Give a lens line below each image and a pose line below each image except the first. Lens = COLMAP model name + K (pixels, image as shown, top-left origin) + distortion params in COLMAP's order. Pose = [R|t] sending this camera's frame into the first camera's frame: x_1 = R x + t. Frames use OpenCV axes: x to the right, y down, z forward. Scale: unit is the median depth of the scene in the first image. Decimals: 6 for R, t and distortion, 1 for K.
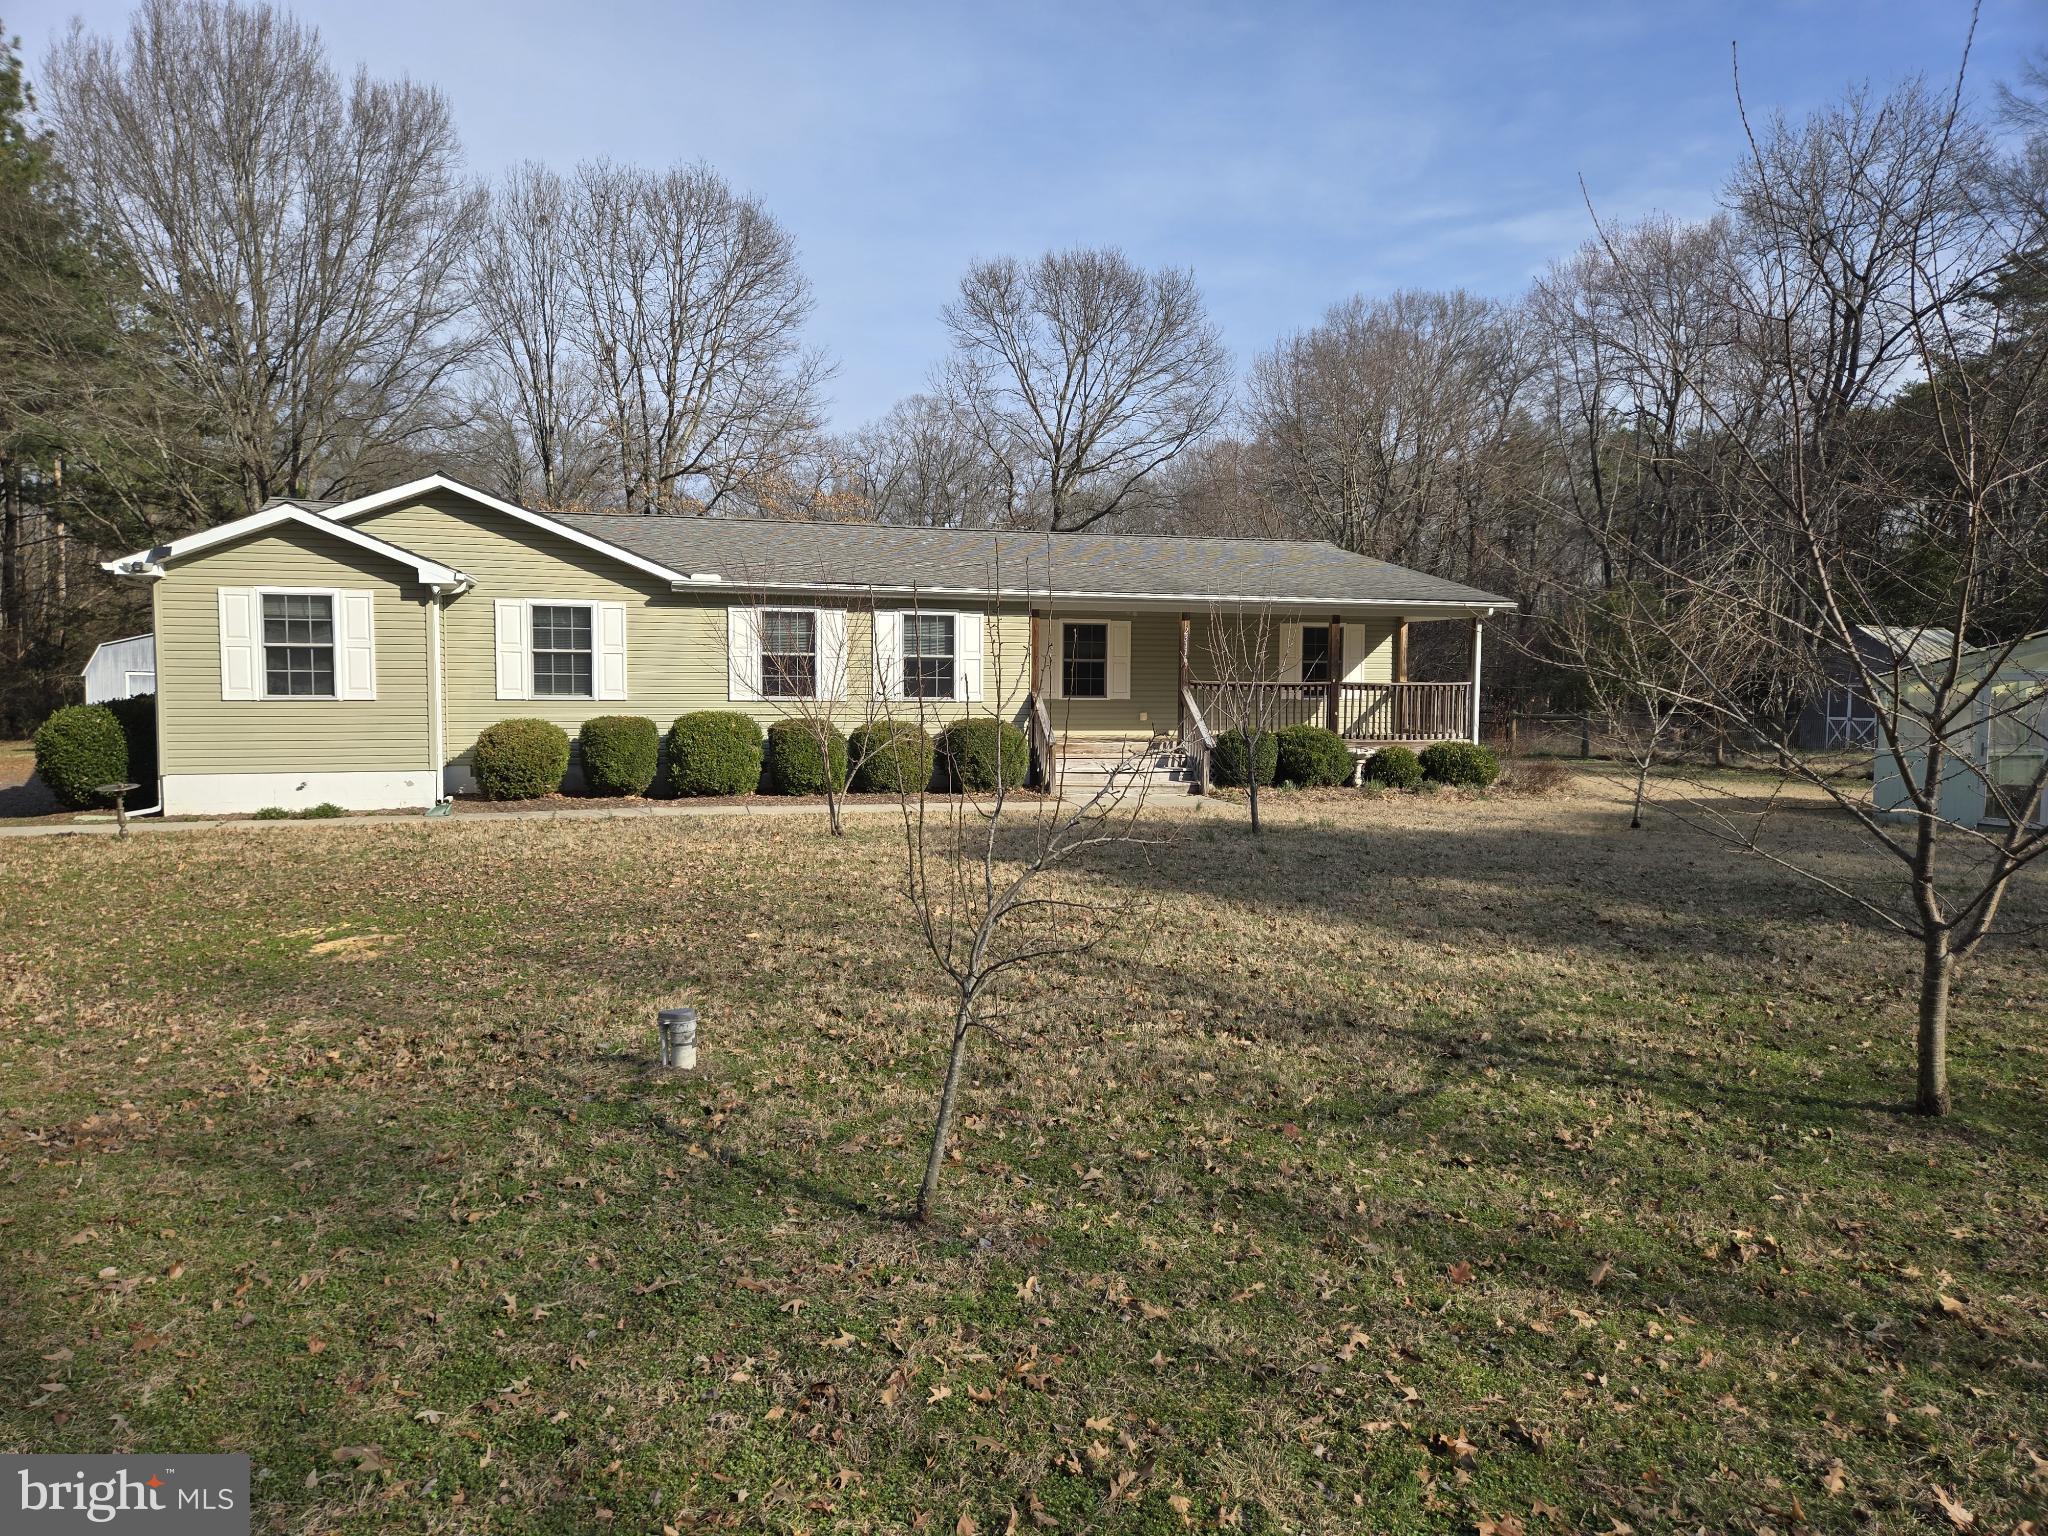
lens RADIAL K [[1423.7, 0, 932.8], [0, 1423.7, 767.1], [0, 0, 1]] dist [0.079500, -0.059744]
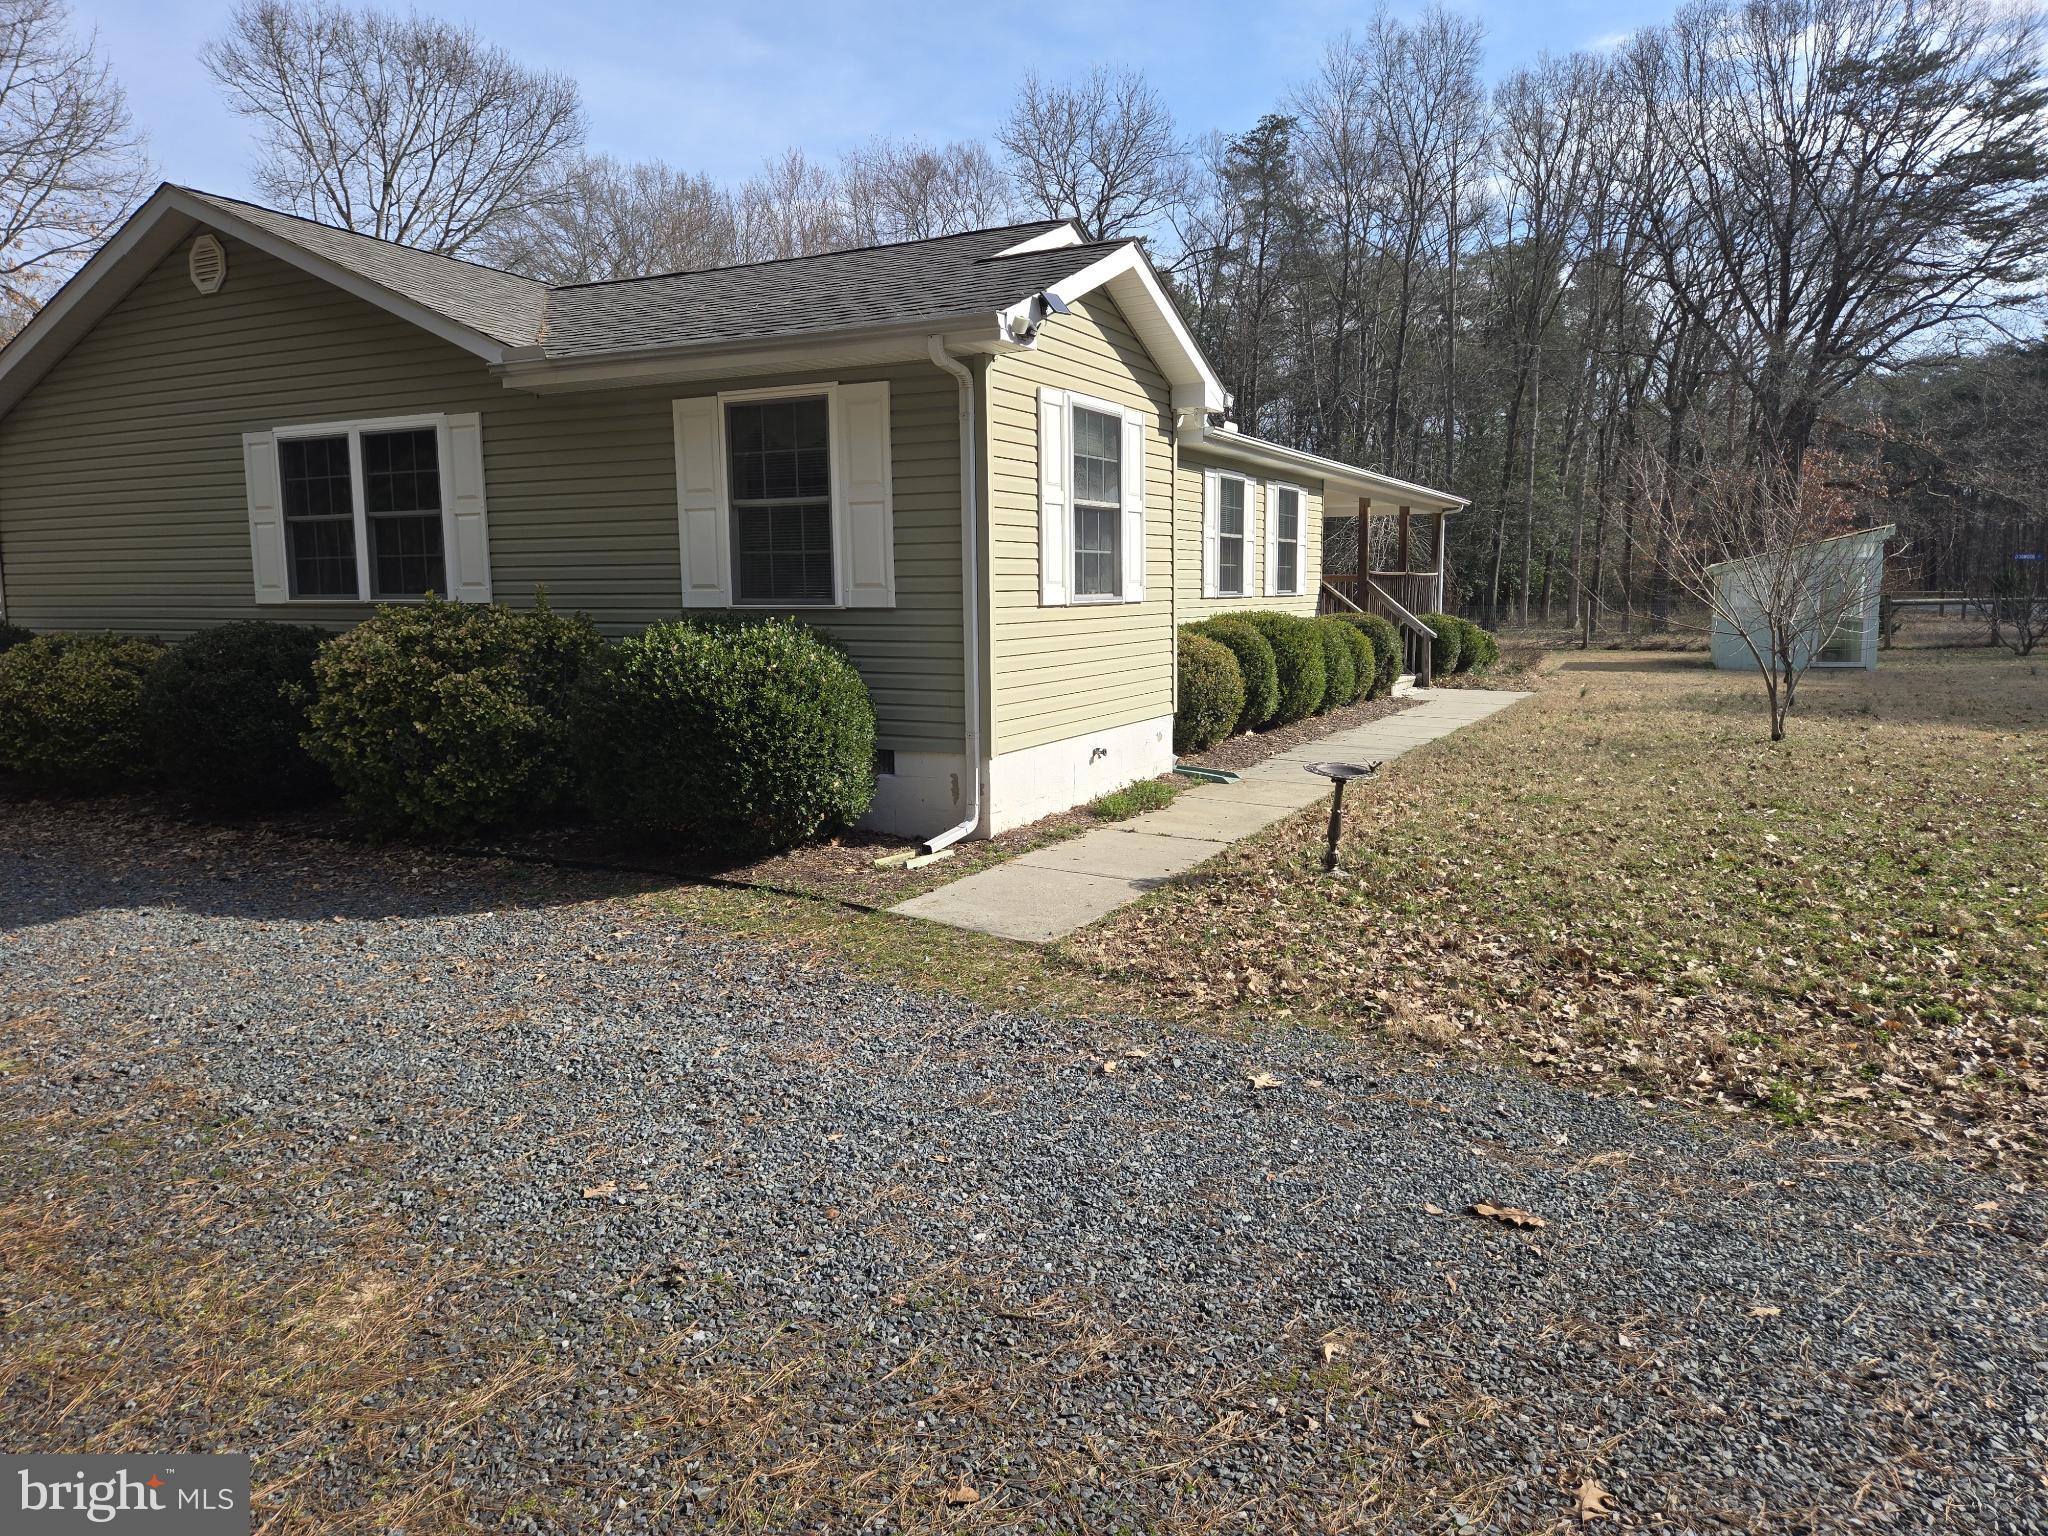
lens RADIAL K [[1423.7, 0, 932.8], [0, 1423.7, 767.1], [0, 0, 1]] dist [0.079500, -0.059744]
pose [[0.717301, -0.090396, 0.690875, -0.754112], [0.036544, 0.995064, 0.092256, -0.032383], [-0.695805, -0.040929, 0.717064, 0.557495]]
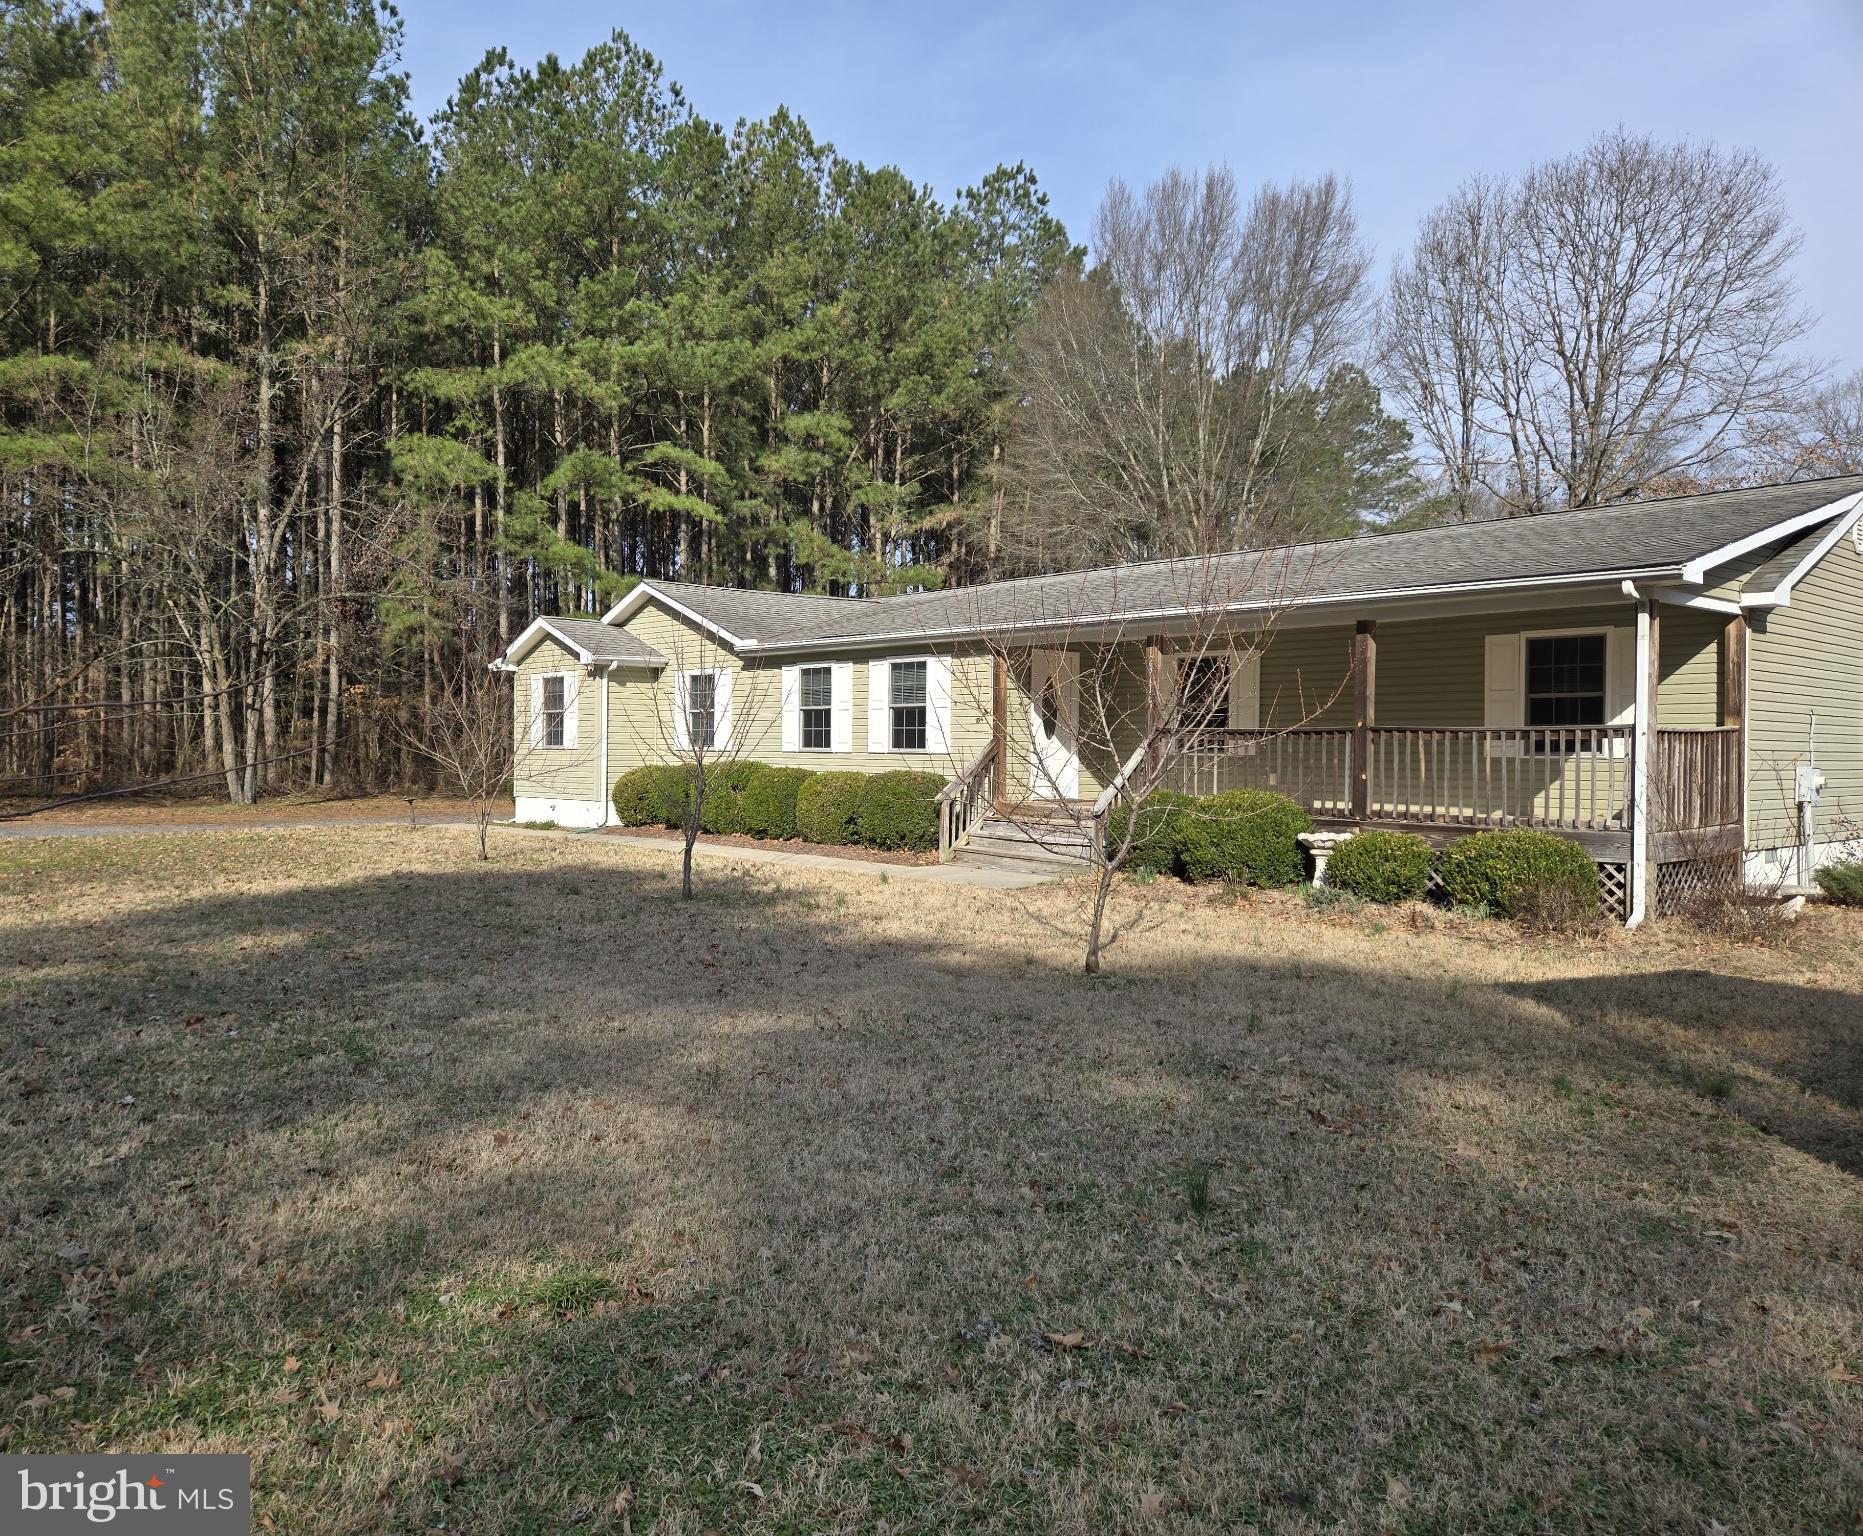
lens RADIAL K [[1369.7, 0, 931.5], [0, 1369.7, 768.0], [0, 0, 1]] dist [-0.004639, -0.002945]
pose [[0.414785, 0.016097, -0.909777, 0.848800], [-0.051707, 0.998645, -0.005905, -0.033283], [0.908449, 0.049491, 0.415055, 0.661054]]
